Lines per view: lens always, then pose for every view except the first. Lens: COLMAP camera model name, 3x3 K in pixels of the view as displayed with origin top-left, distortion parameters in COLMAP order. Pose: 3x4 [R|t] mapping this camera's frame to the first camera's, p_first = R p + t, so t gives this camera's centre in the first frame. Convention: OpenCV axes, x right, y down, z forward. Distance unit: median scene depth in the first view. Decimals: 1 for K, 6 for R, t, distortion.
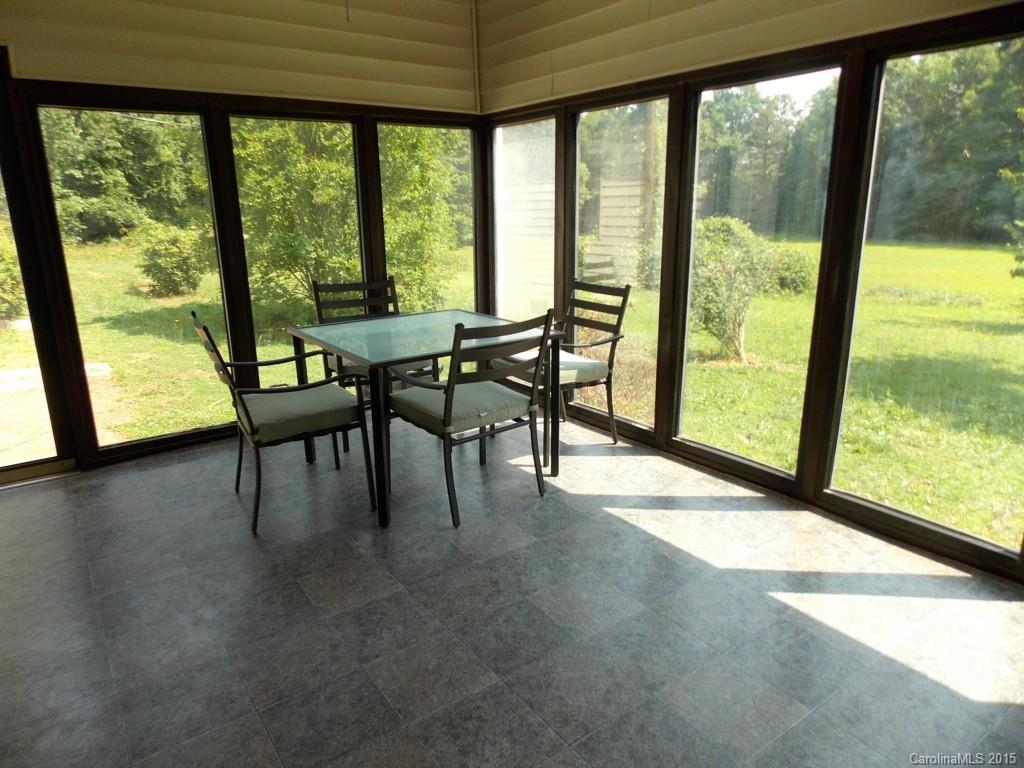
lens RADIAL K [[682.0, 0, 502.7], [0, 682.0, 363.5], [0, 0, 1]] dist [0.026834, -0.000925]
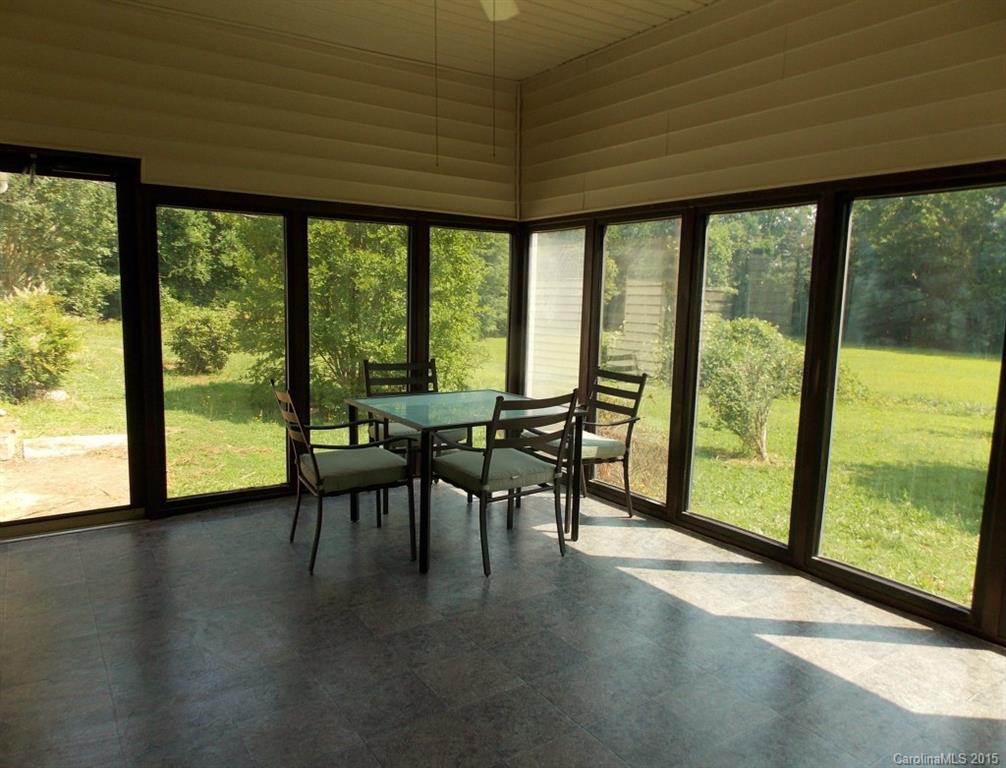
lens RADIAL K [[723.6, 0, 502.0], [0, 723.6, 380.9], [0, 0, 1]] dist [0.055932, -0.000985]
pose [[0.998701, 0.041963, -0.028919, -0.017320], [-0.044955, 0.992687, -0.112035, 0.040781], [0.024006, 0.113190, 0.993283, -0.191909]]
